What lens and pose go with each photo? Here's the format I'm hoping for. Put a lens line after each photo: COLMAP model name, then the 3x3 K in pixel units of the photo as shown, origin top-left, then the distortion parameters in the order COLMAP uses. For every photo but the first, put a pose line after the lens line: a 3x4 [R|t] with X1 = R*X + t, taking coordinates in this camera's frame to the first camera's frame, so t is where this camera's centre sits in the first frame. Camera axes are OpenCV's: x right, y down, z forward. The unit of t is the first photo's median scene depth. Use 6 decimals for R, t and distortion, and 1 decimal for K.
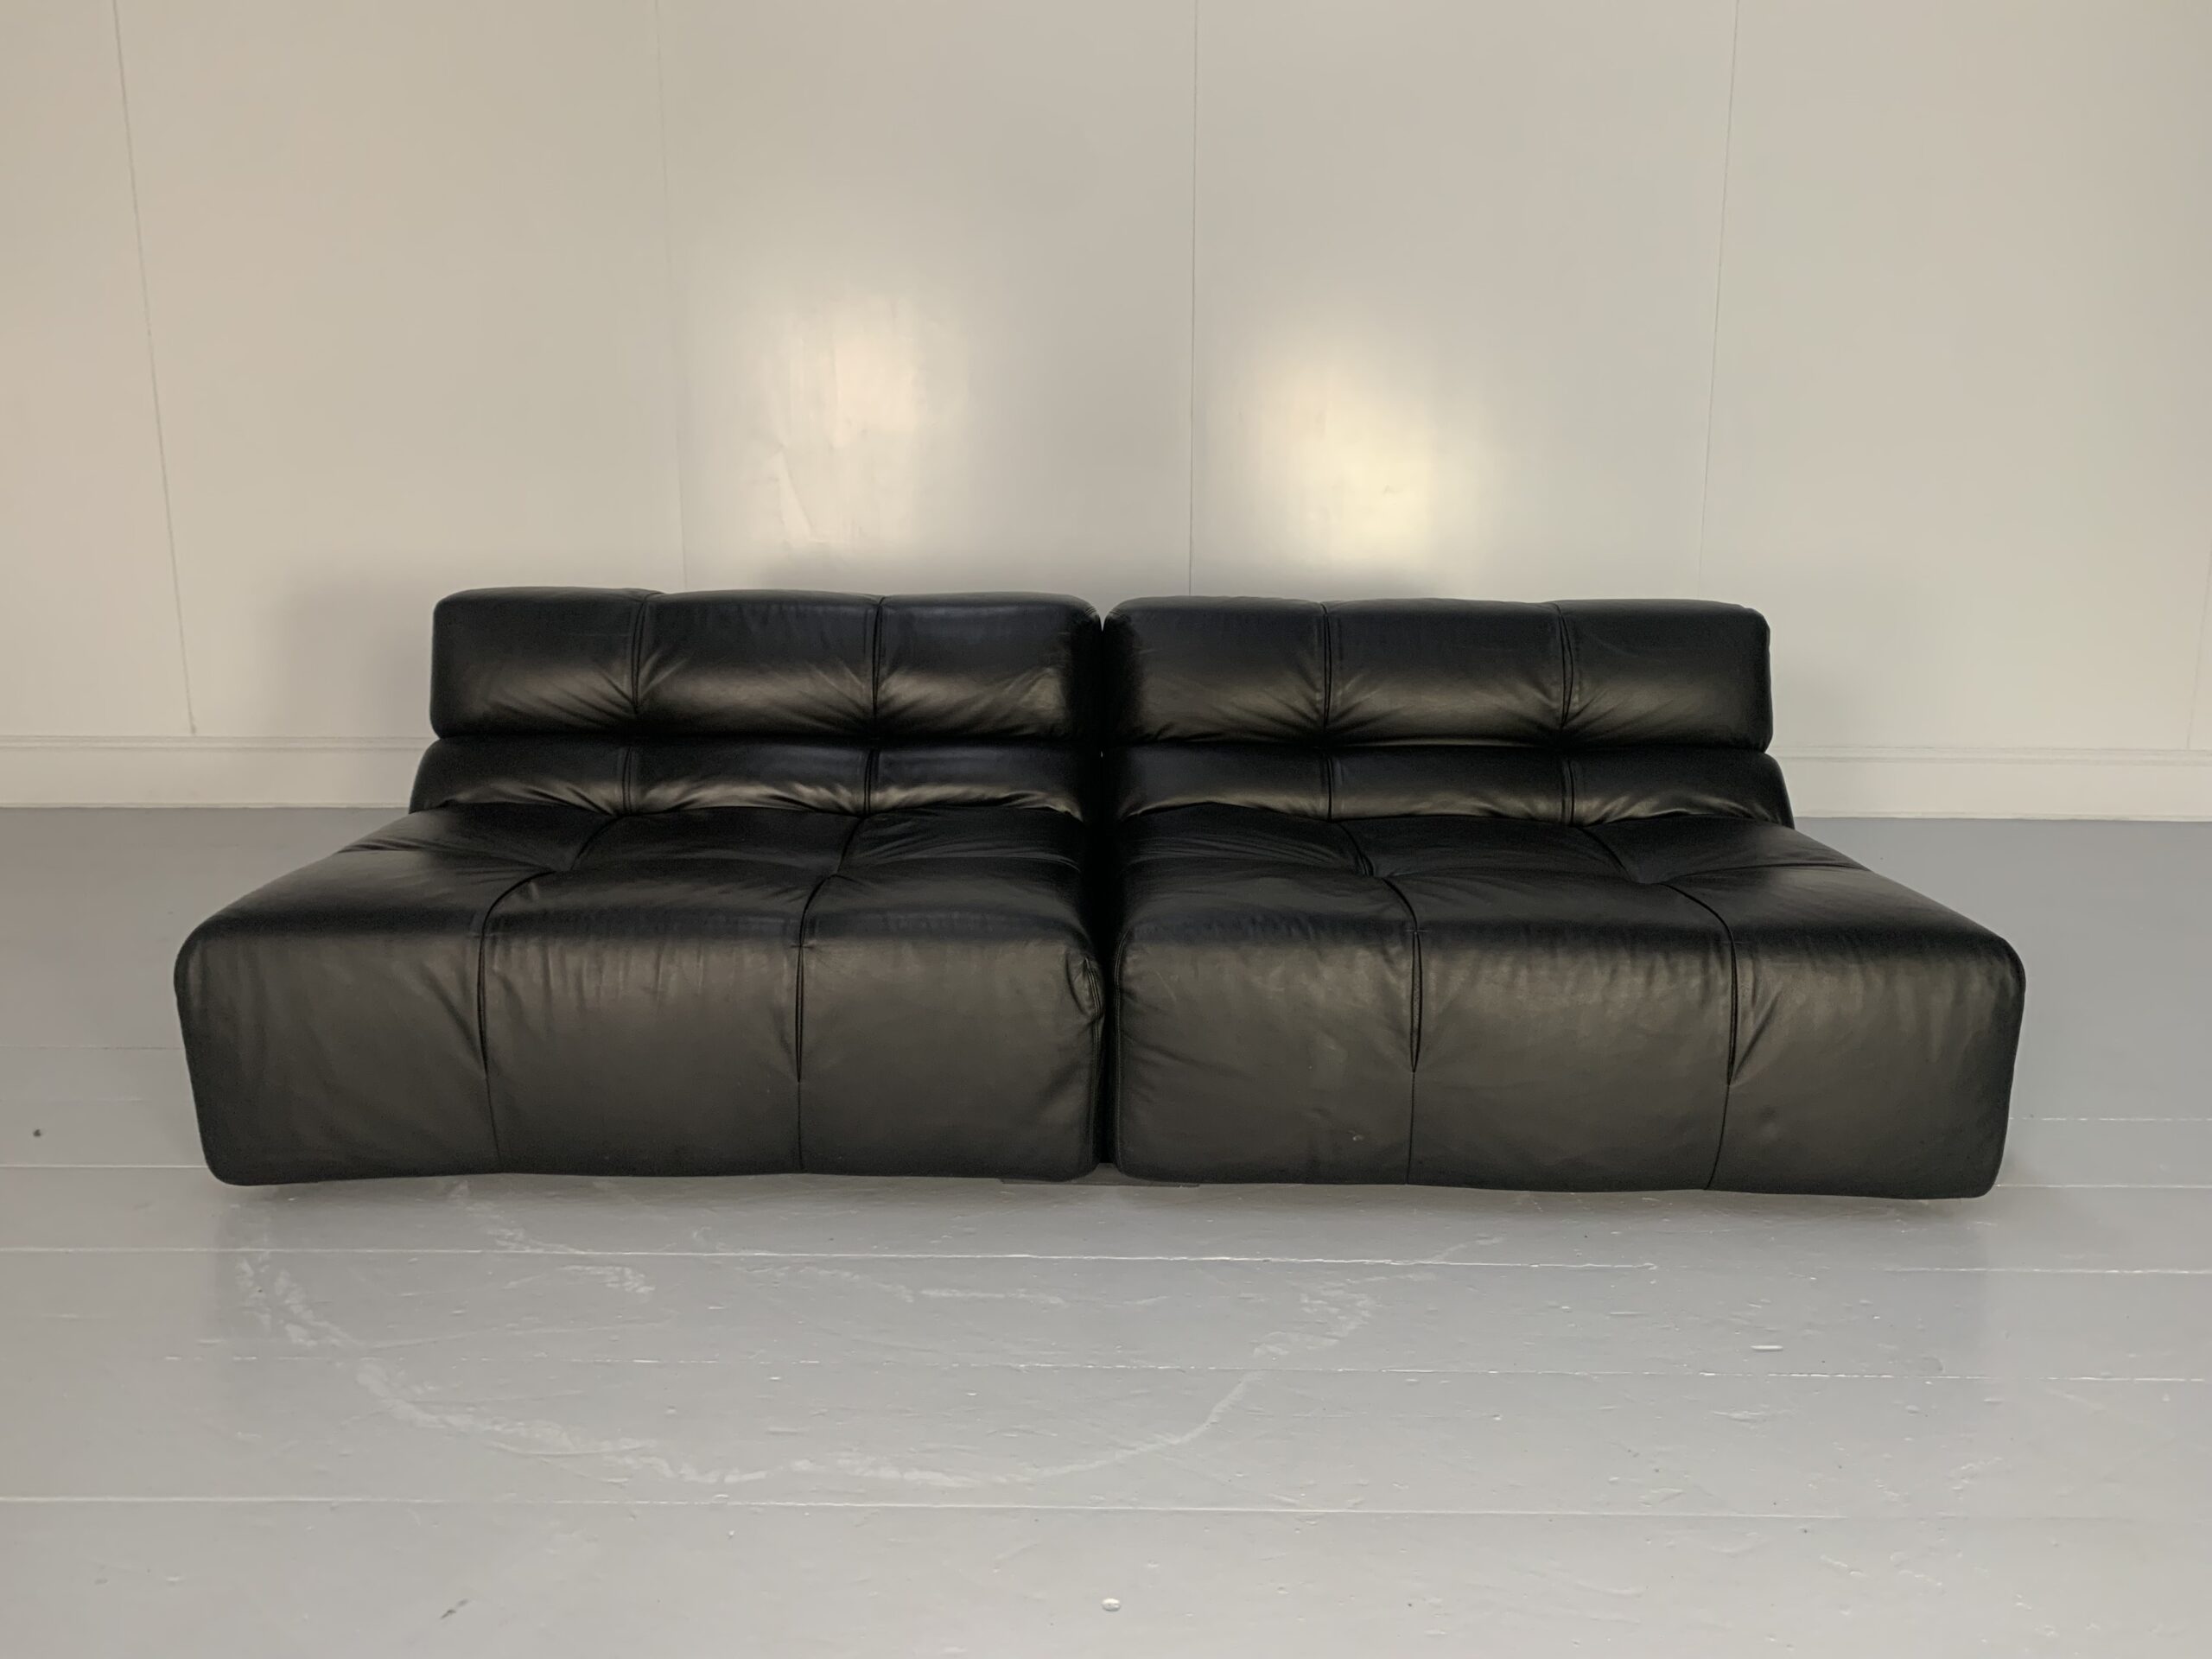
lens RADIAL K [[1696.1, 0, 1106.0], [0, 1696.1, 829.5], [0, 0, 1]] dist [0.007505, 0.008775]
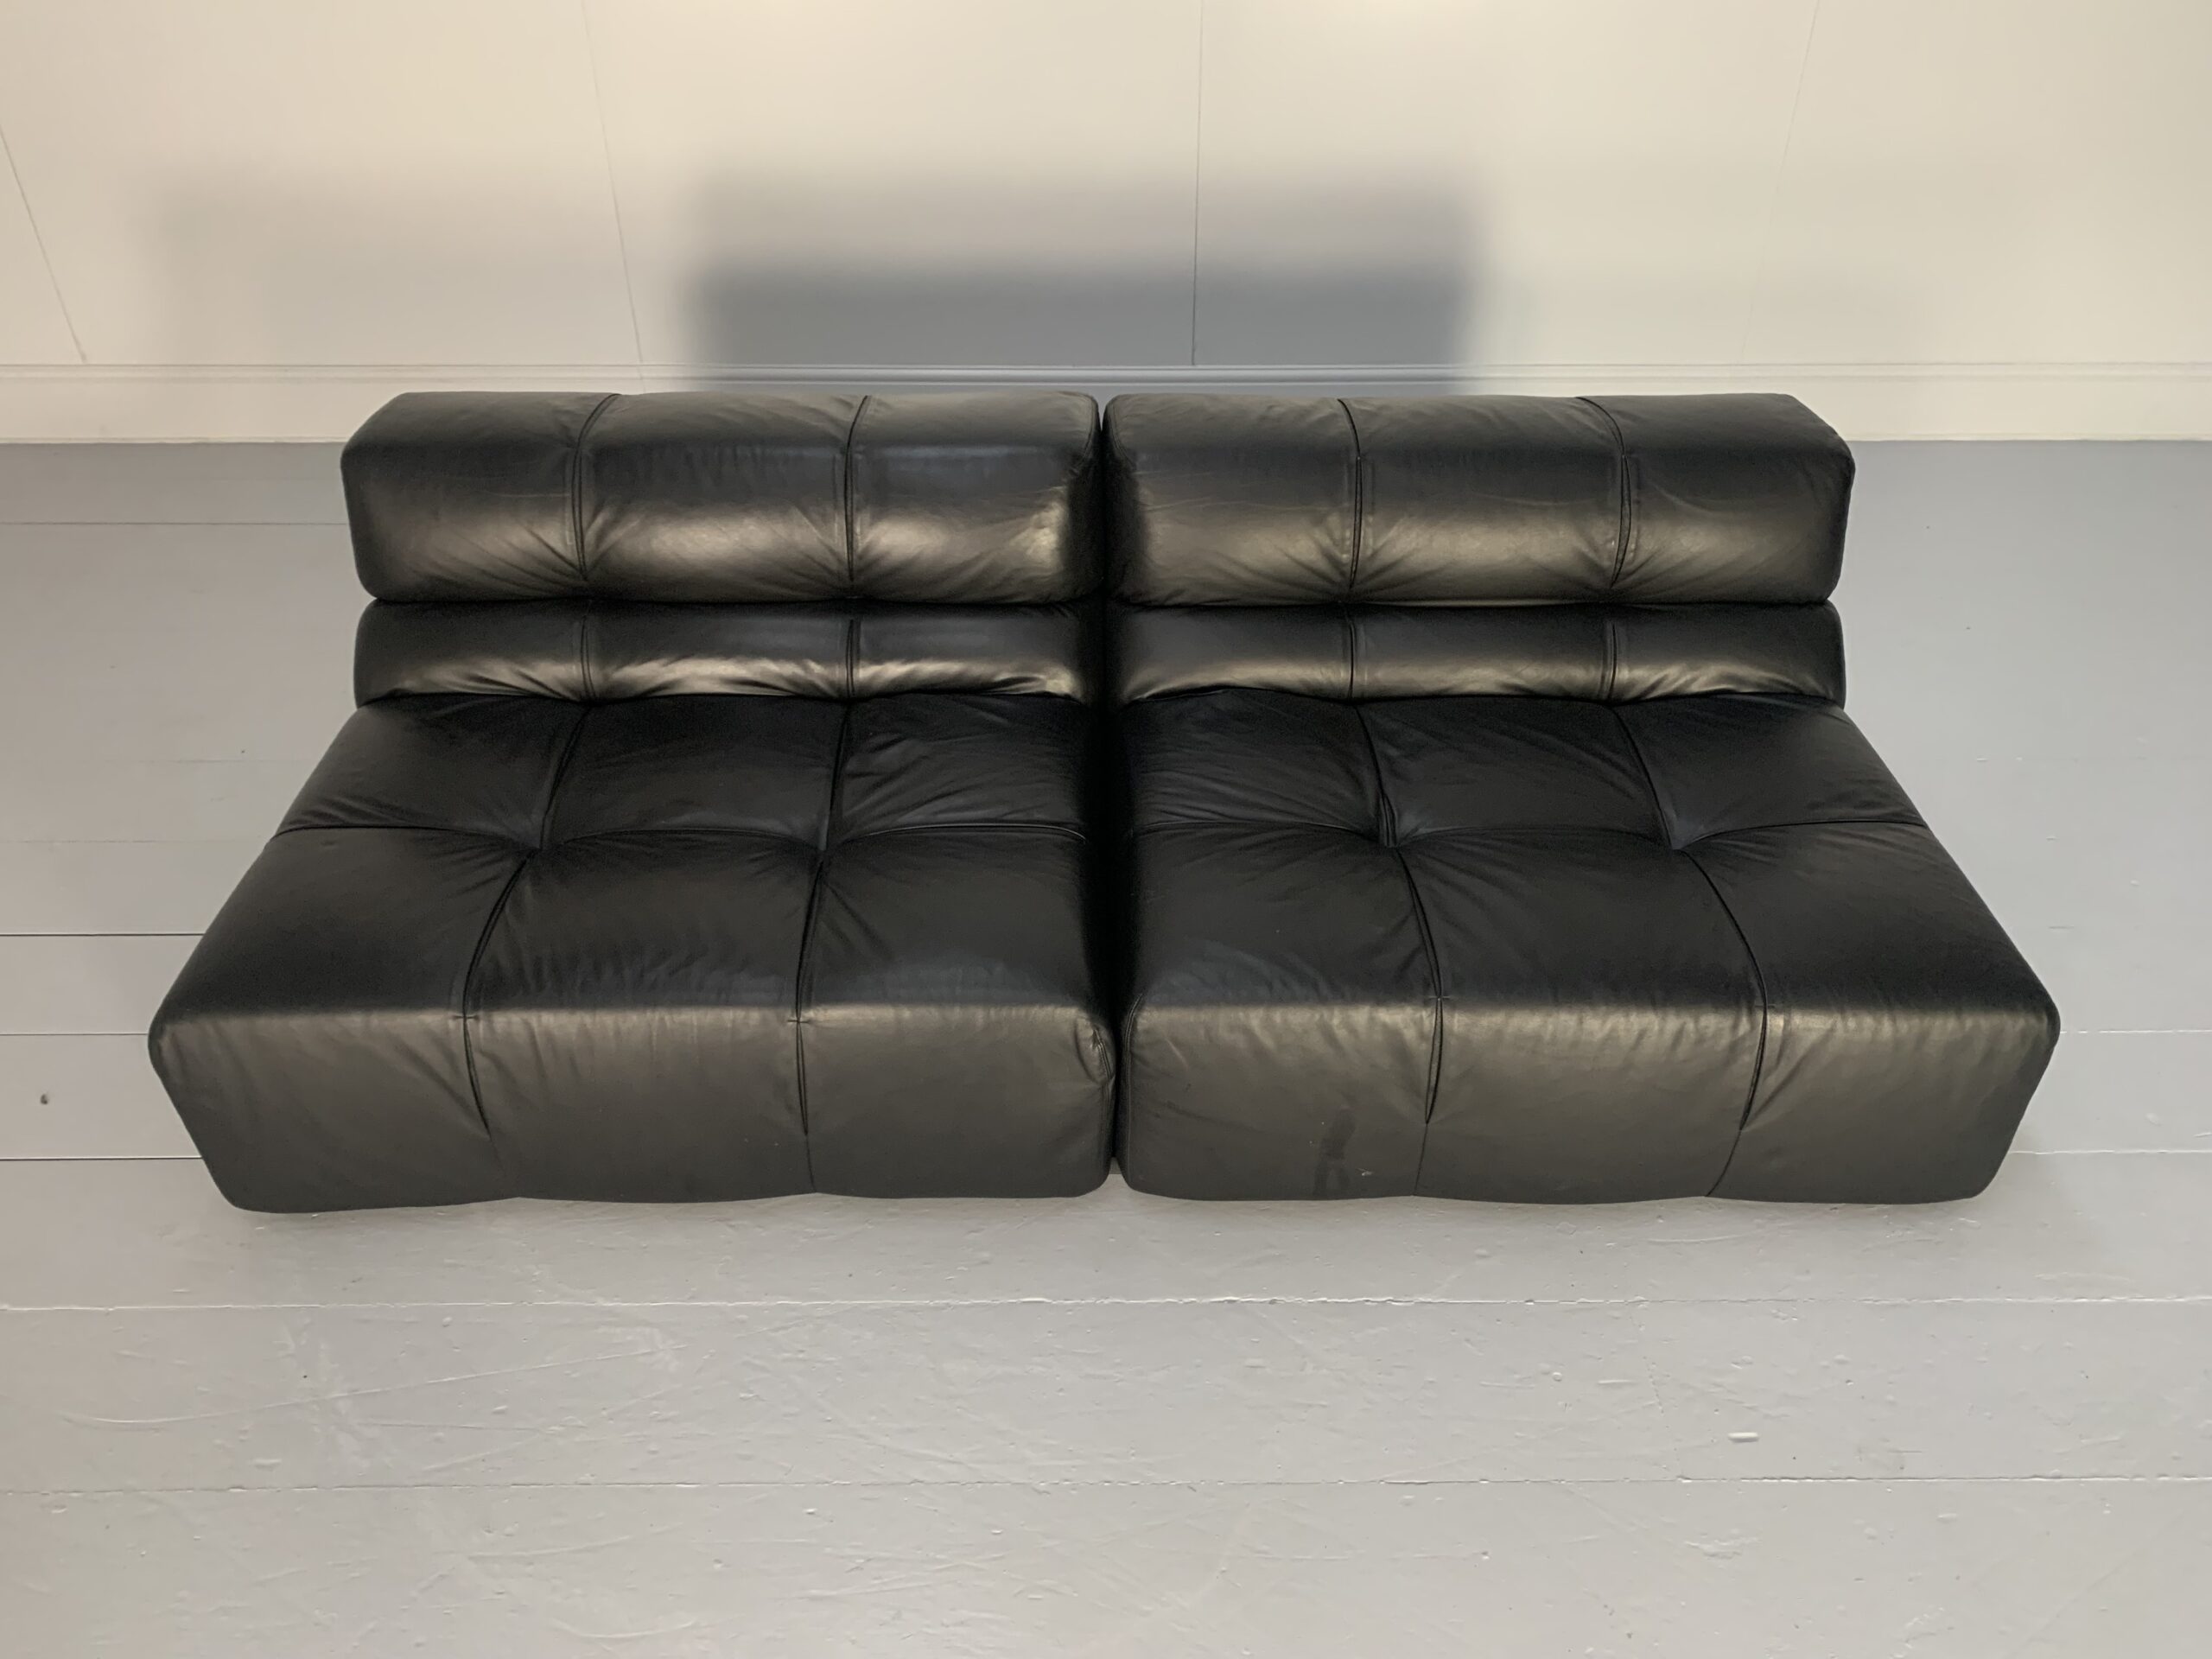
lens RADIAL K [[1695.1, 0, 1116.5], [0, 1695.1, 825.2], [0, 0, 1]] dist [0.001973, 0.008152]
pose [[0.999898, -0.009434, 0.010695, -0.008264], [0.004423, 0.918085, 0.396360, -0.372964], [-0.013558, -0.396272, 0.918033, 0.147194]]
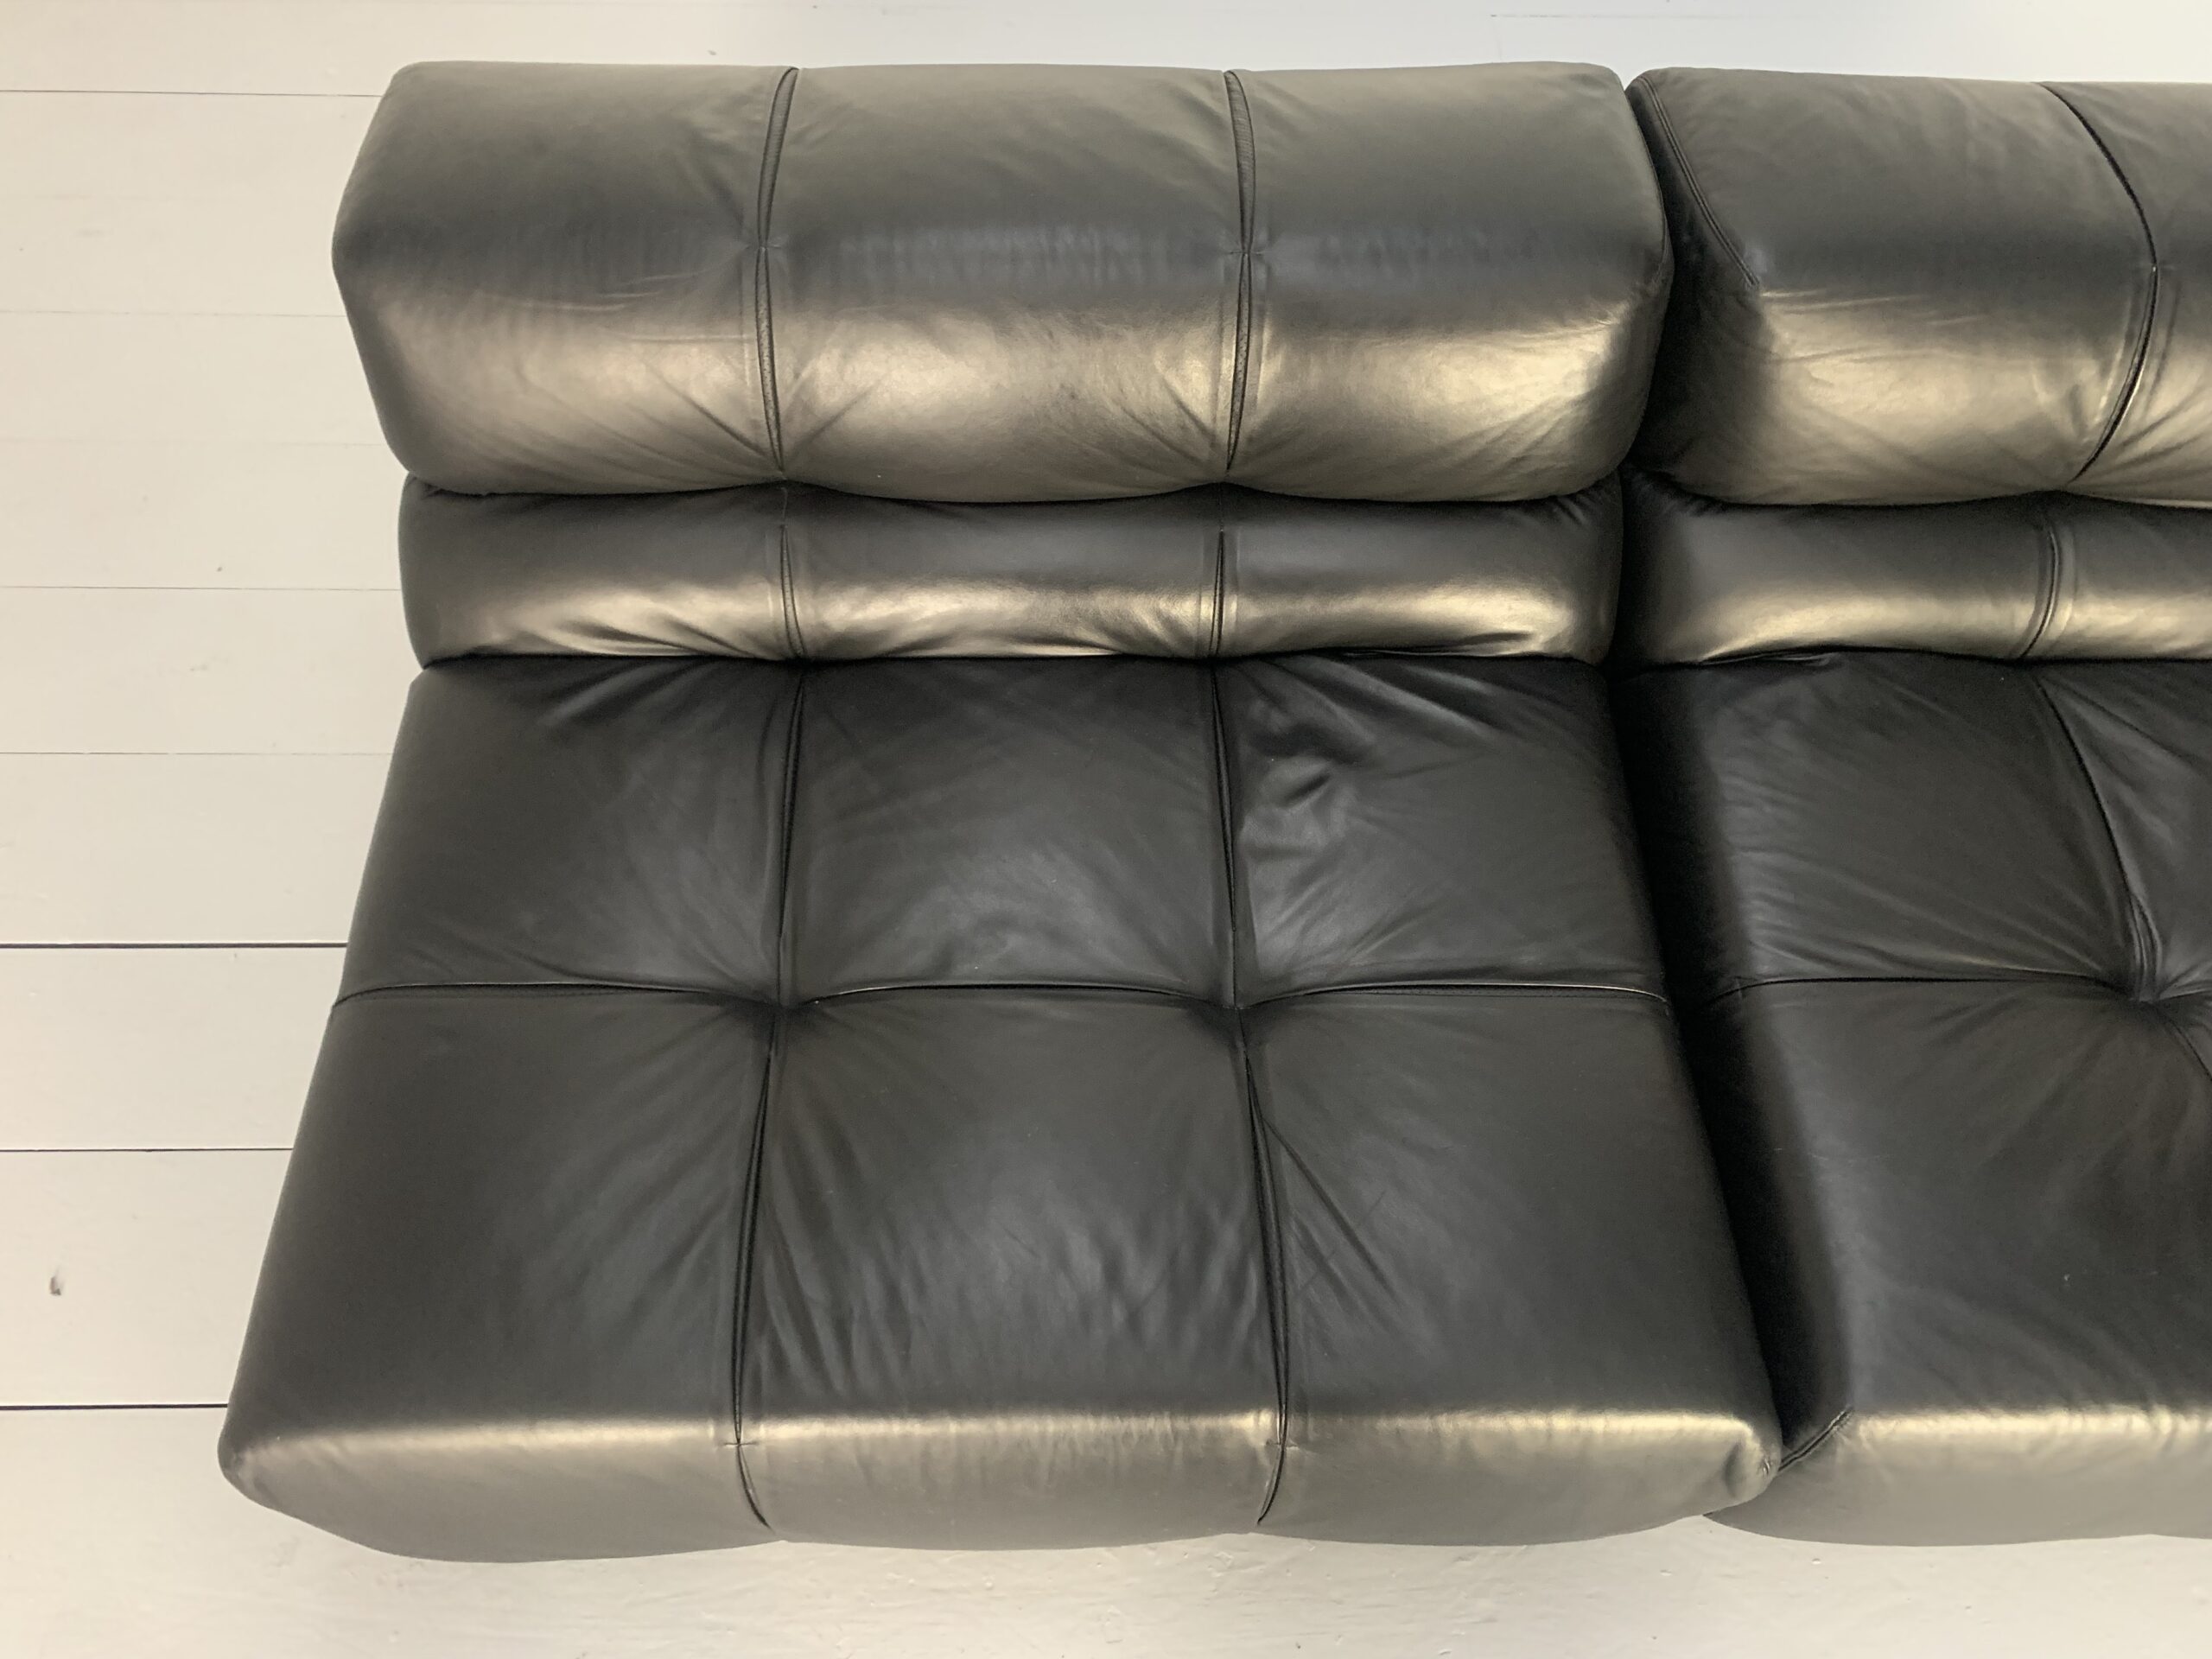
lens RADIAL K [[1695.1, 0, 1116.5], [0, 1695.1, 825.2], [0, 0, 1]] dist [0.001973, 0.008152]
pose [[0.999471, -0.006228, 0.031917, -0.233486], [-0.018574, 0.696301, 0.717510, -0.452020], [-0.026692, -0.717723, 0.695817, 0.678253]]
